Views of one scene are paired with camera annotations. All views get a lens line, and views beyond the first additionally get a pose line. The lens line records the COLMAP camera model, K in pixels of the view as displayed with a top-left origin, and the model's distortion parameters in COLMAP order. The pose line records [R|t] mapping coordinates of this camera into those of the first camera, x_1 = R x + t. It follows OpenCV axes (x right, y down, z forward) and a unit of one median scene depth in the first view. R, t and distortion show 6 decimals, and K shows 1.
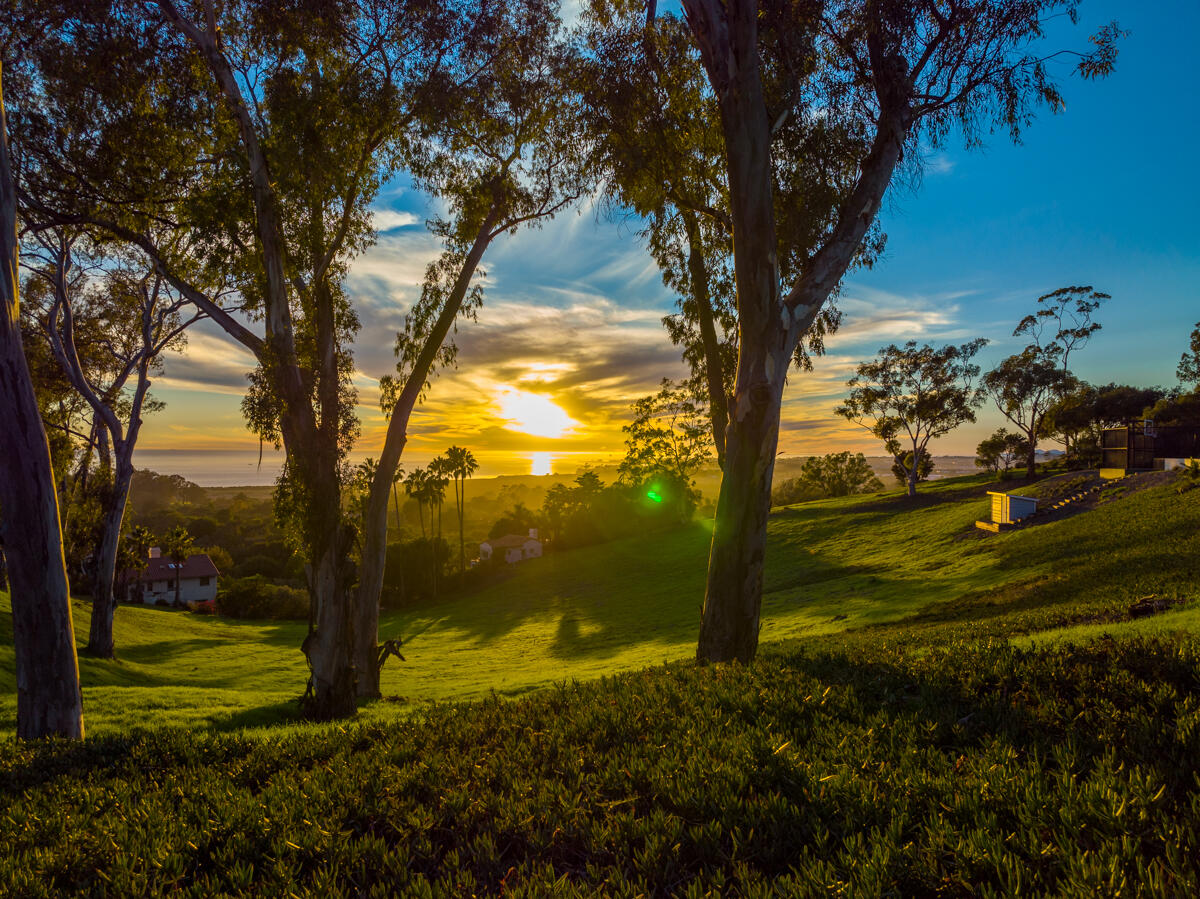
lens RADIAL K [[840.2, 0, 600.9], [0, 840.2, 463.3], [0, 0, 1]] dist [-0.041783, 0.029344]
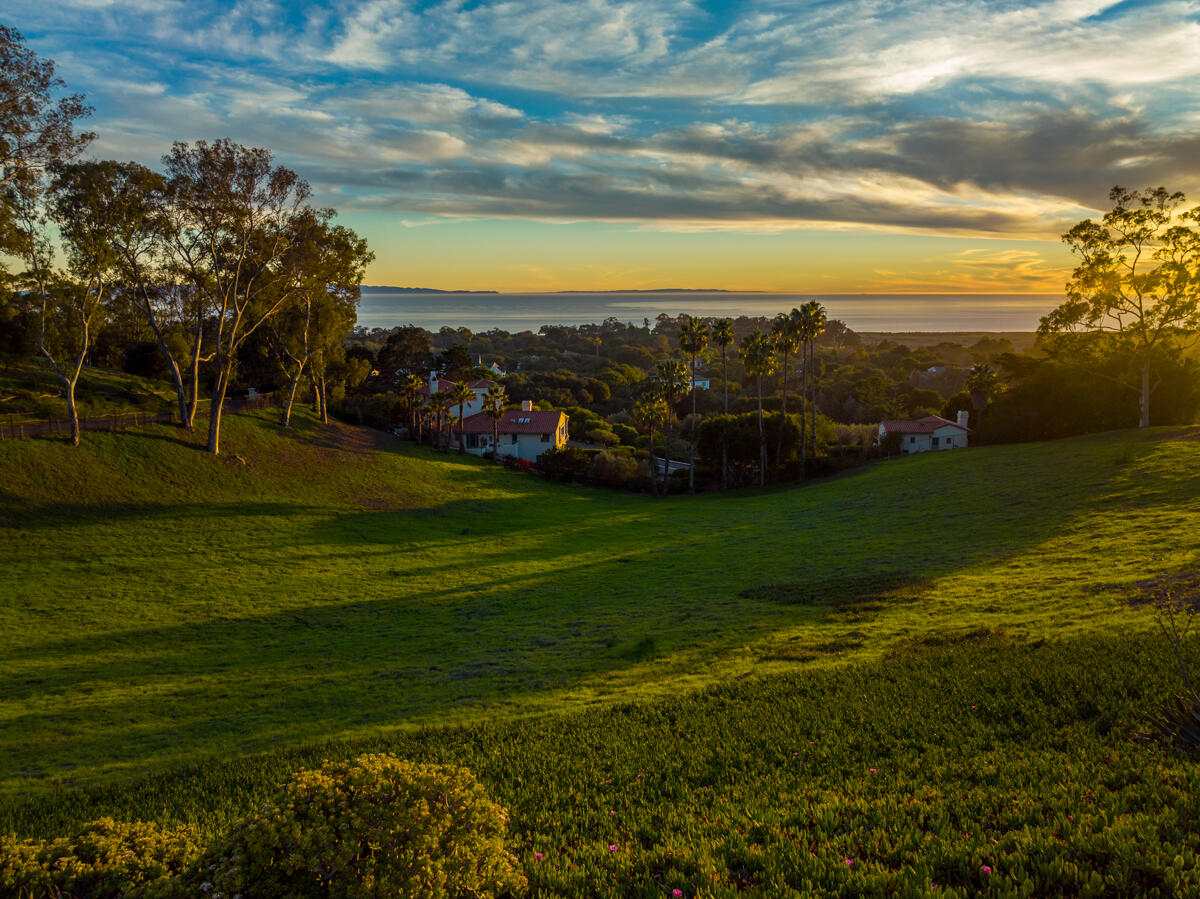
lens RADIAL K [[836.2, 0, 597.8], [0, 836.2, 456.3], [0, 0, 1]] dist [-0.040140, 0.032815]
pose [[0.657290, 0.143474, -0.739855, 0.345000], [-0.008930, 0.983125, 0.182715, -0.019951], [0.753585, -0.113490, 0.647480, 0.368789]]
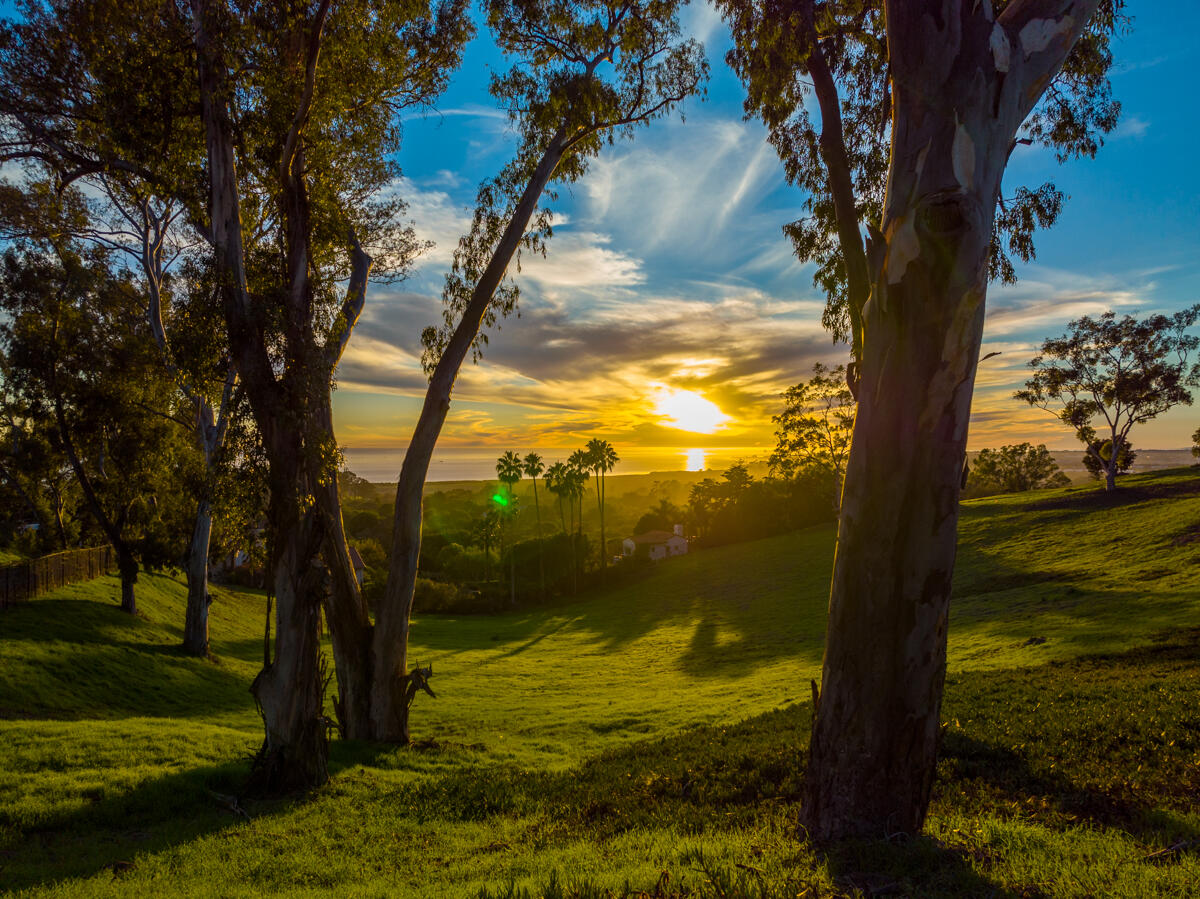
lens RADIAL K [[836.2, 0, 597.8], [0, 836.2, 456.3], [0, 0, 1]] dist [-0.040140, 0.032815]
pose [[0.982522, -0.005099, -0.186076, 0.009995], [0.004310, 0.999980, -0.004646, 0.004793], [0.186096, 0.003763, 0.982524, 0.058126]]
